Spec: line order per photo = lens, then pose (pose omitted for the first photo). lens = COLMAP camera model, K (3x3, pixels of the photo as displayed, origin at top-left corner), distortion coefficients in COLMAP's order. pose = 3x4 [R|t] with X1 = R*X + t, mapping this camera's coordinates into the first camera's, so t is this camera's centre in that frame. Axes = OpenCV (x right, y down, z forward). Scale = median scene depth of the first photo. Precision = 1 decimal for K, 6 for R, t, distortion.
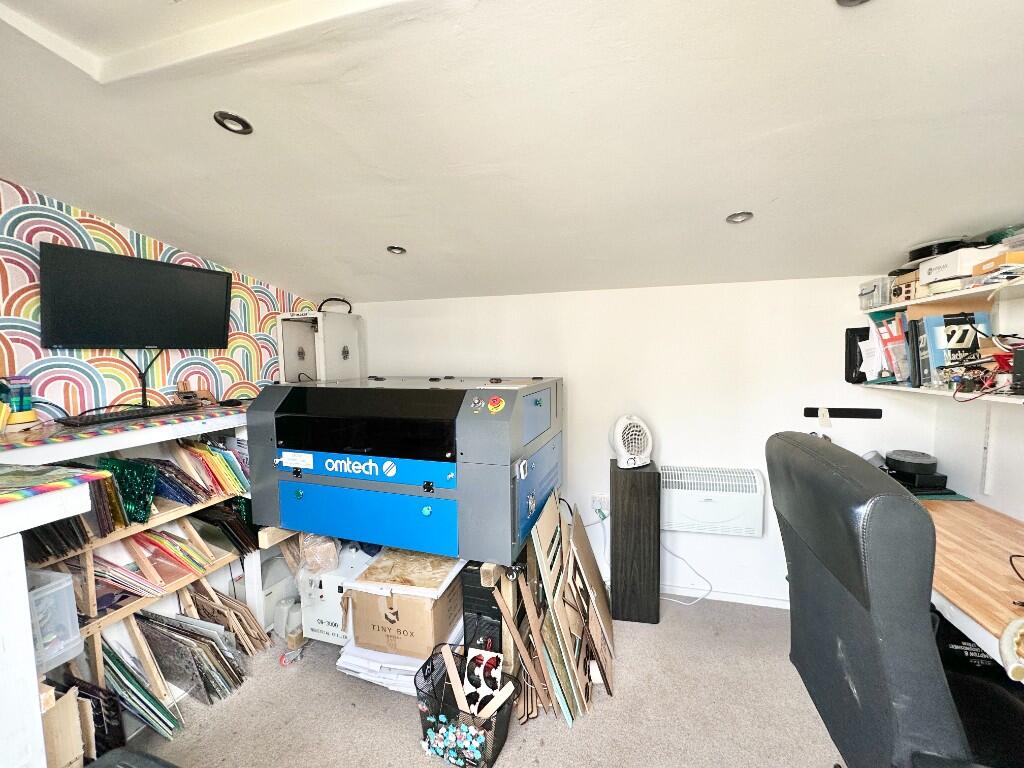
lens RADIAL K [[409.2, 0, 512.4], [0, 409.2, 384.7], [0, 0, 1]] dist [-0.001609, 0.000632]
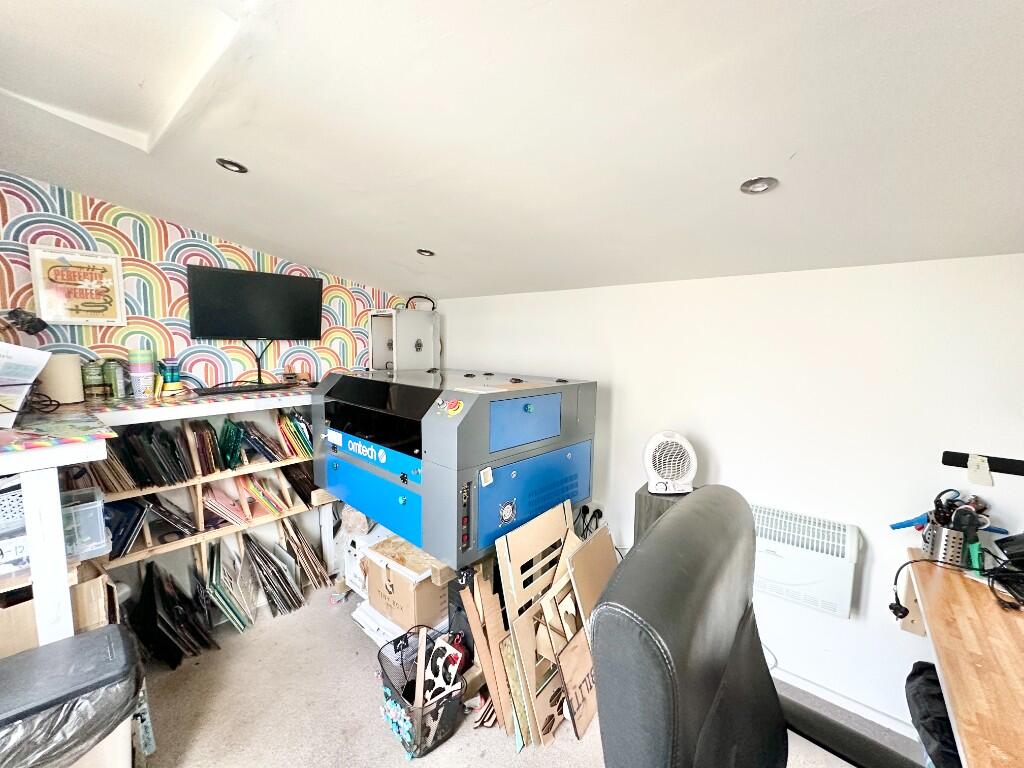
lens RADIAL K [[409.2, 0, 512.8], [0, 409.2, 384.6], [0, 0, 1]] dist [-0.001609, 0.000632]
pose [[0.912753, 0.070559, -0.402373, 0.413035], [-0.058865, 0.997408, 0.041372, -0.048842], [0.404249, -0.014077, 0.914541, 0.125058]]
